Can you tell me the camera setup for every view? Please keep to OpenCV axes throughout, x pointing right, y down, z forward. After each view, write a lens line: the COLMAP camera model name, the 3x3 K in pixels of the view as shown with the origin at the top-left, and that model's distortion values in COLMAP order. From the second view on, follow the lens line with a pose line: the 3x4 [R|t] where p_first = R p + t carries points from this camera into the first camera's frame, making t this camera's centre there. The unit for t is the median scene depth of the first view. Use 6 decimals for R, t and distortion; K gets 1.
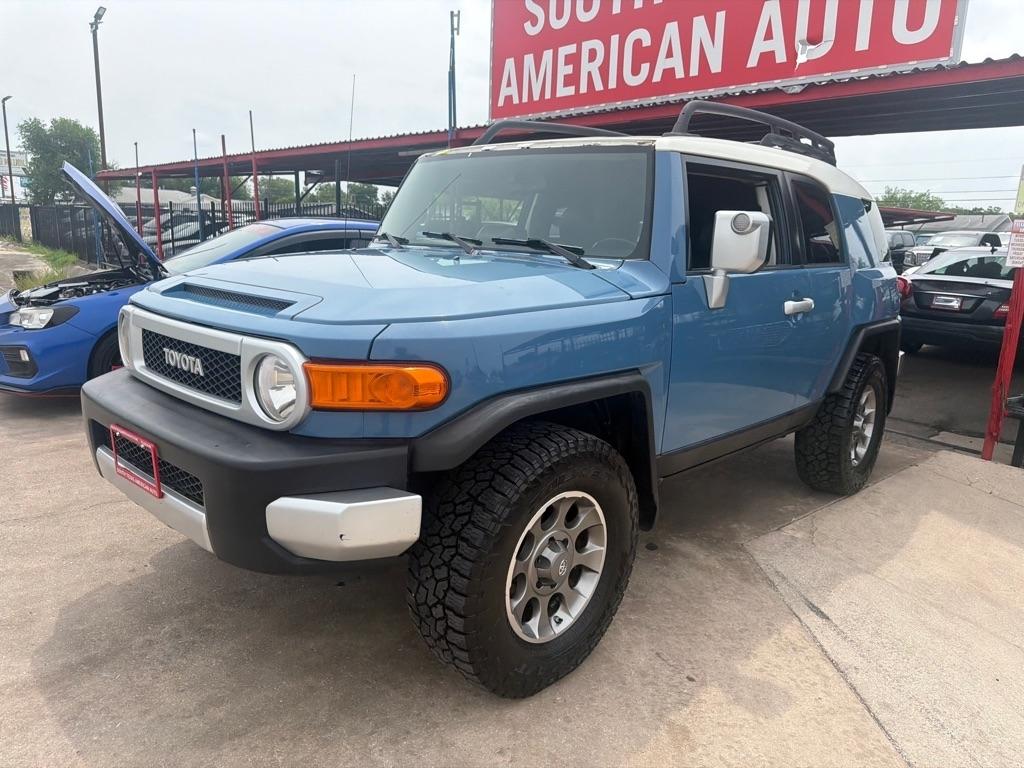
lens RADIAL K [[724.0, 0, 512.6], [0, 724.0, 389.1], [0, 0, 1]] dist [0.019070, -0.025848]
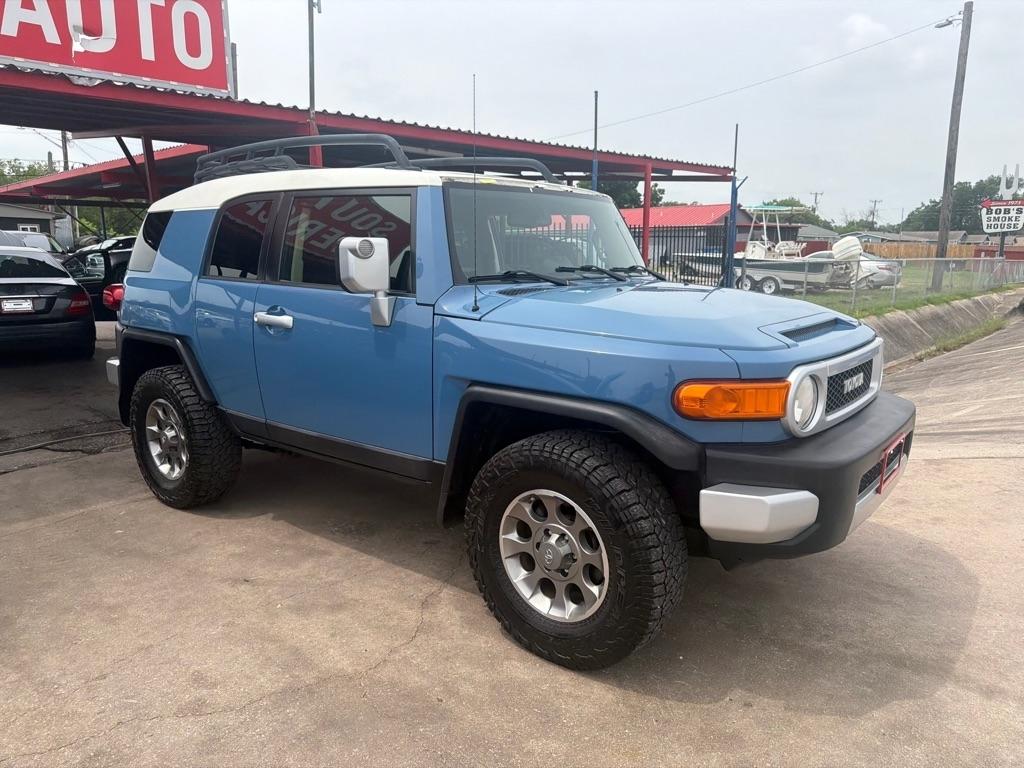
lens RADIAL K [[724.0, 0, 511.8], [0, 724.0, 390.3], [0, 0, 1]] dist [0.019070, -0.025848]
pose [[-0.072171, -0.231402, 0.970177, -0.965909], [0.203097, 0.948924, 0.241442, -0.264563], [-0.976495, 0.214465, -0.021488, 0.958383]]
